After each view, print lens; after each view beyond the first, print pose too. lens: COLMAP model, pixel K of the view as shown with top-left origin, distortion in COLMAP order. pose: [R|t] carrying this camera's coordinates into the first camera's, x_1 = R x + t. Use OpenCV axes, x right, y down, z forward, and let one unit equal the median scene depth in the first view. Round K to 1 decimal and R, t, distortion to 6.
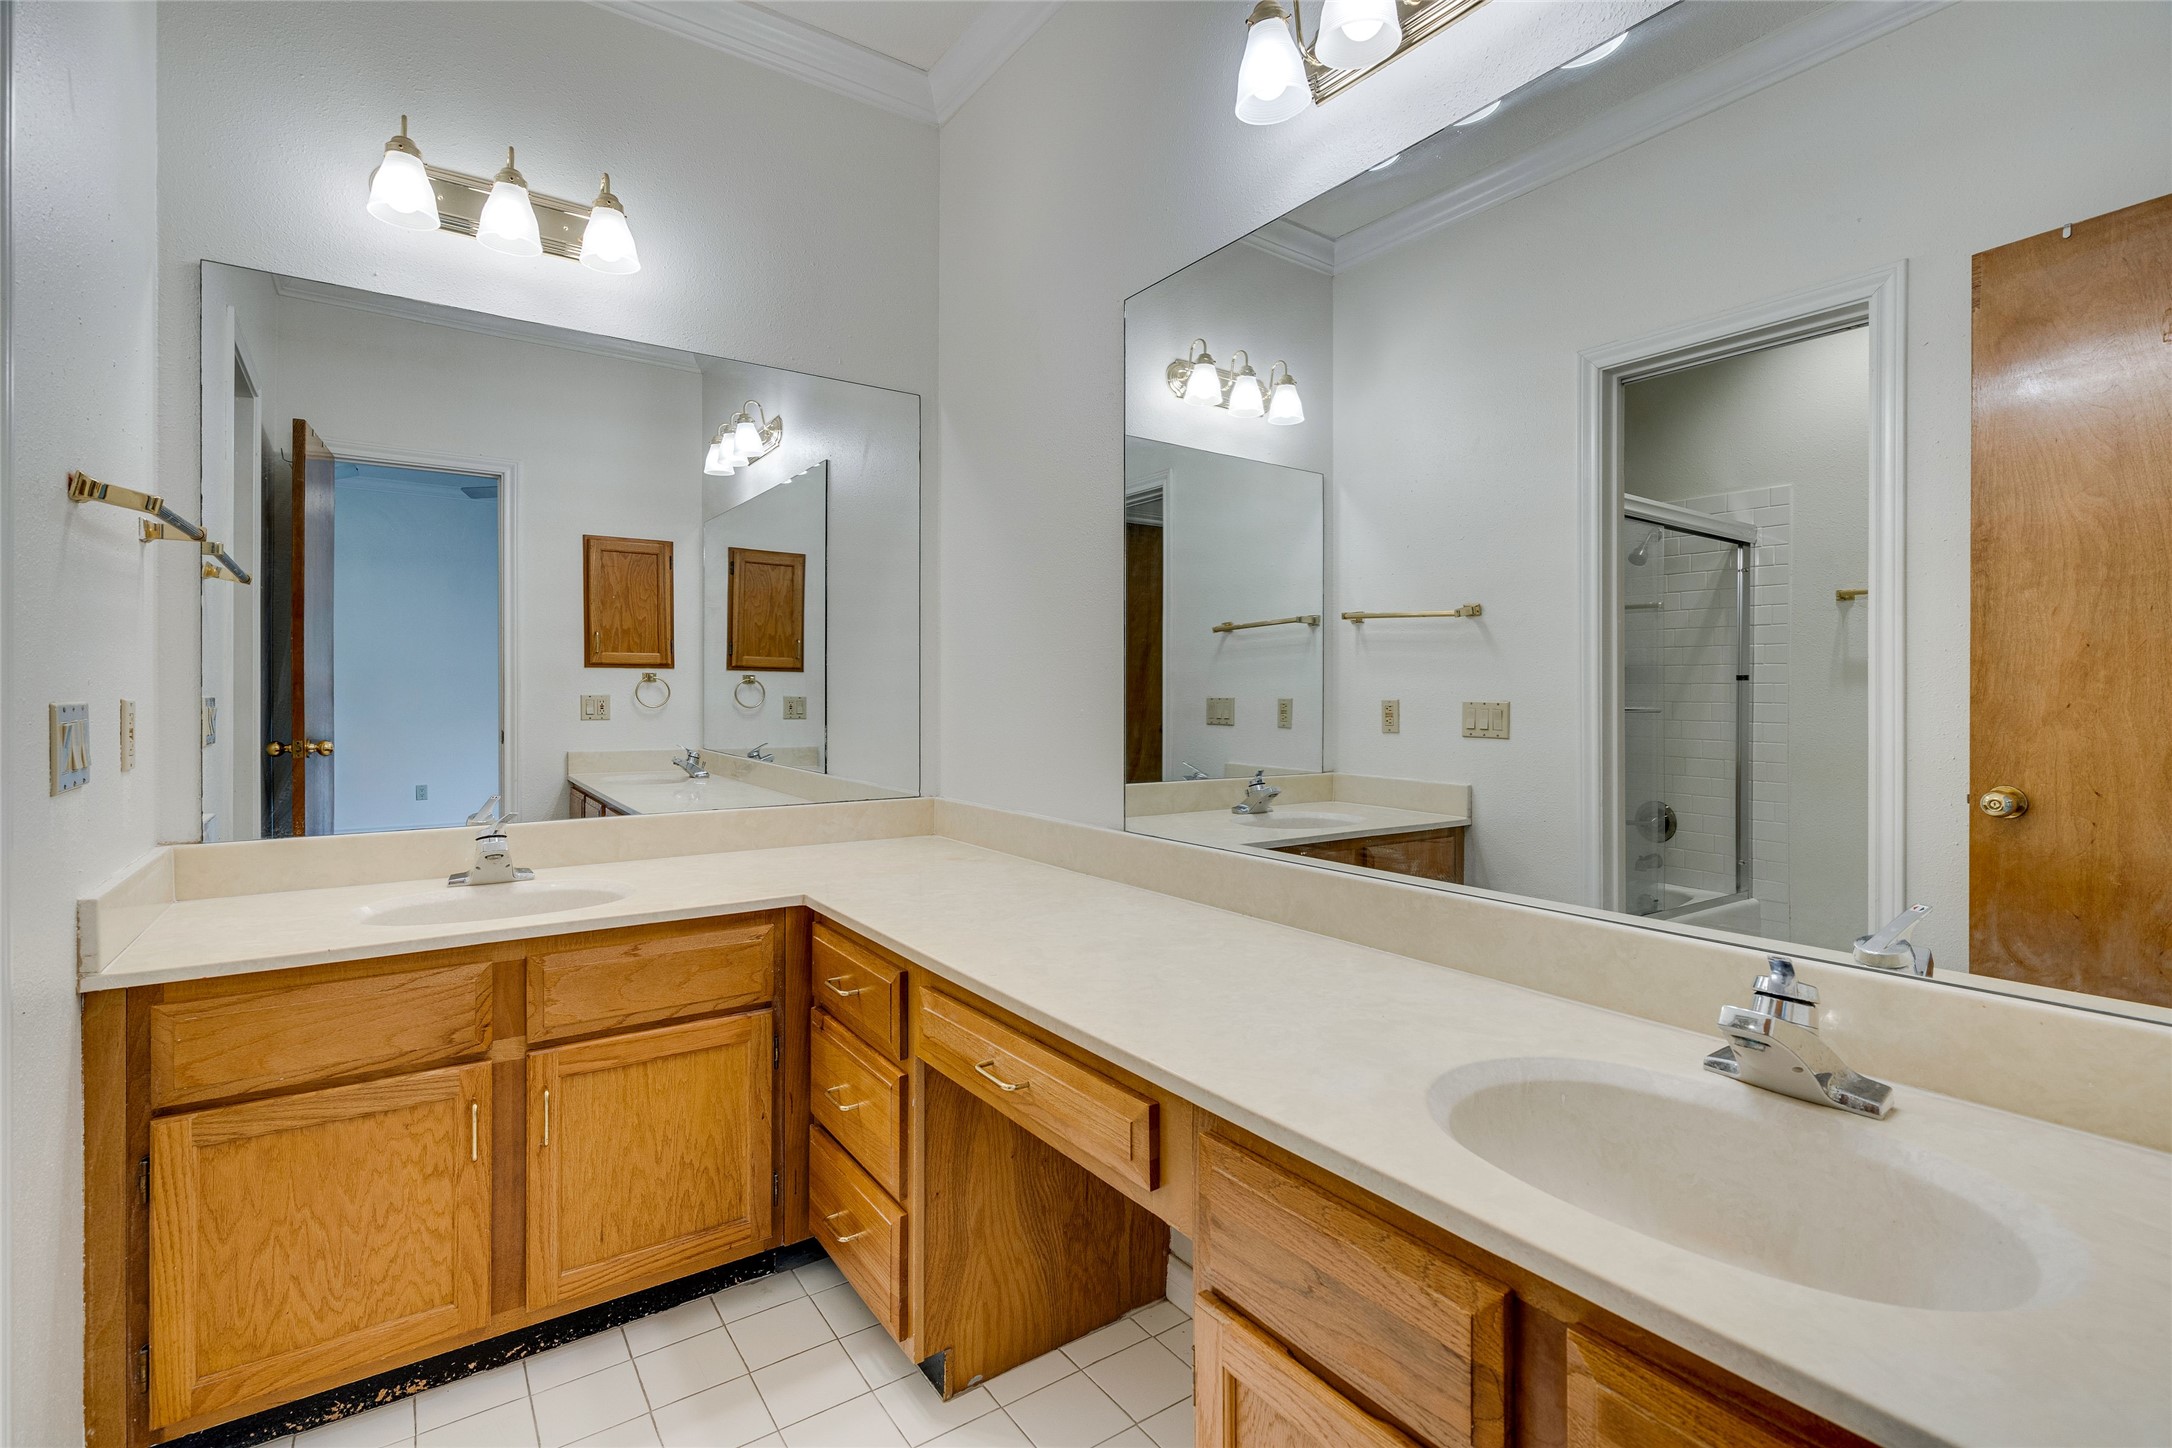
lens RADIAL K [[996.6, 0, 1088.9], [0, 996.6, 709.3], [0, 0, 1]] dist [0.001923, 0.001400]
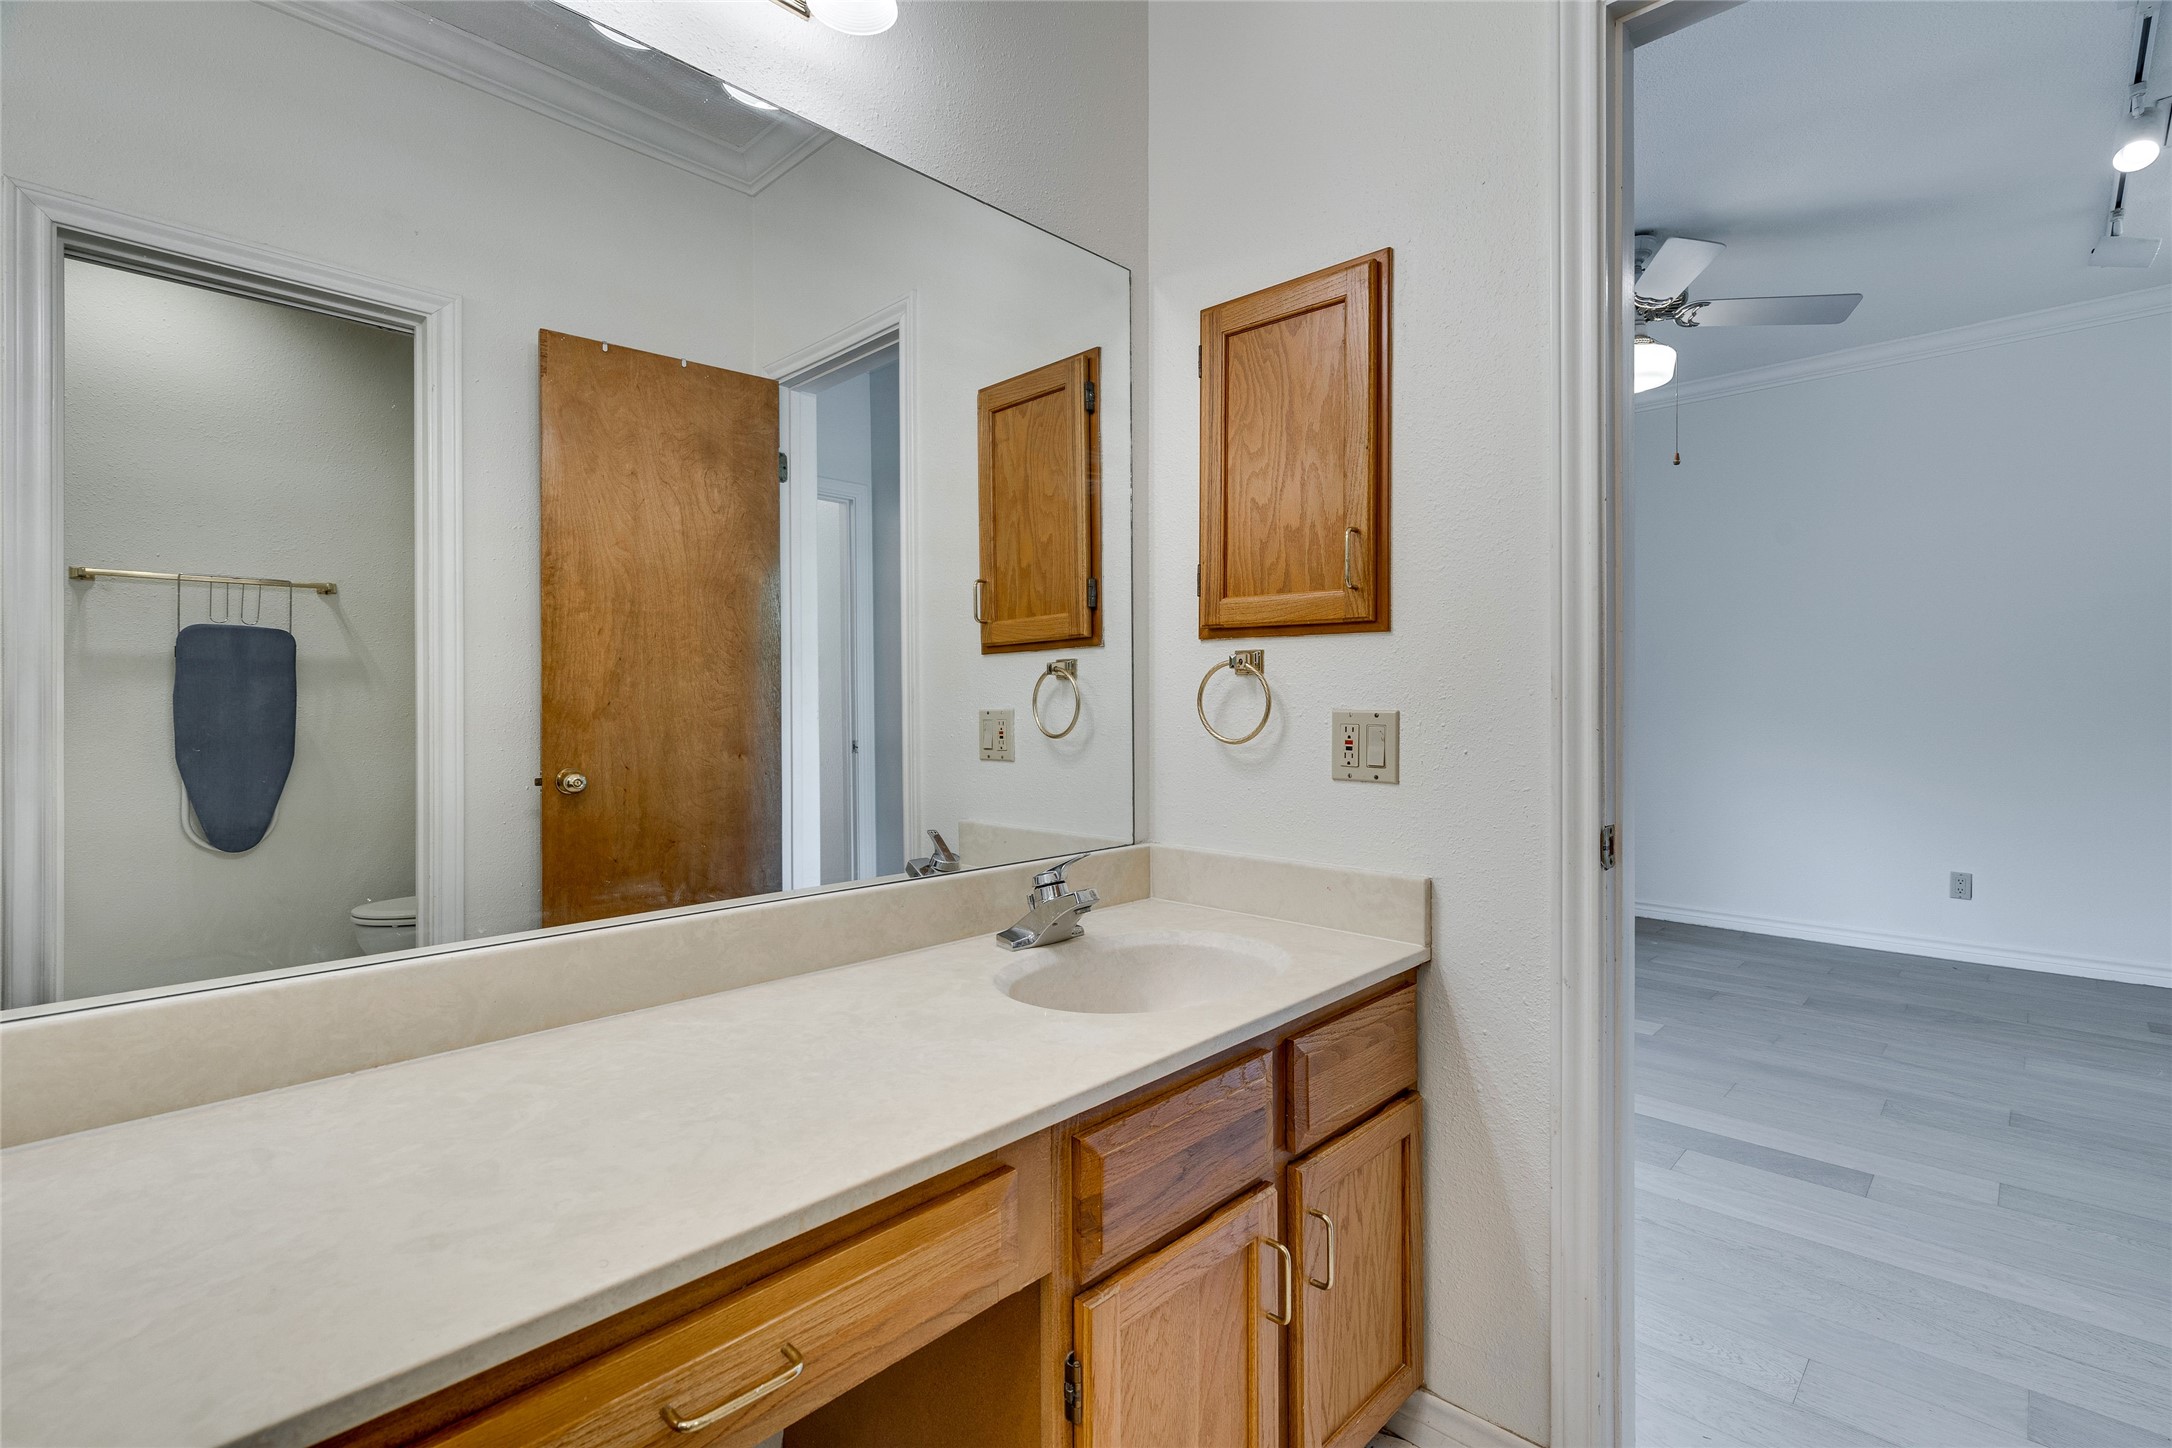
lens RADIAL K [[996.6, 0, 1102.7], [0, 996.6, 706.9], [0, 0, 1]] dist [0.001923, 0.001400]
pose [[-0.196930, -0.011452, 0.980351, -0.465956], [0.010556, 0.999849, 0.013800, -0.010663], [-0.980361, 0.013066, -0.196779, 0.633022]]
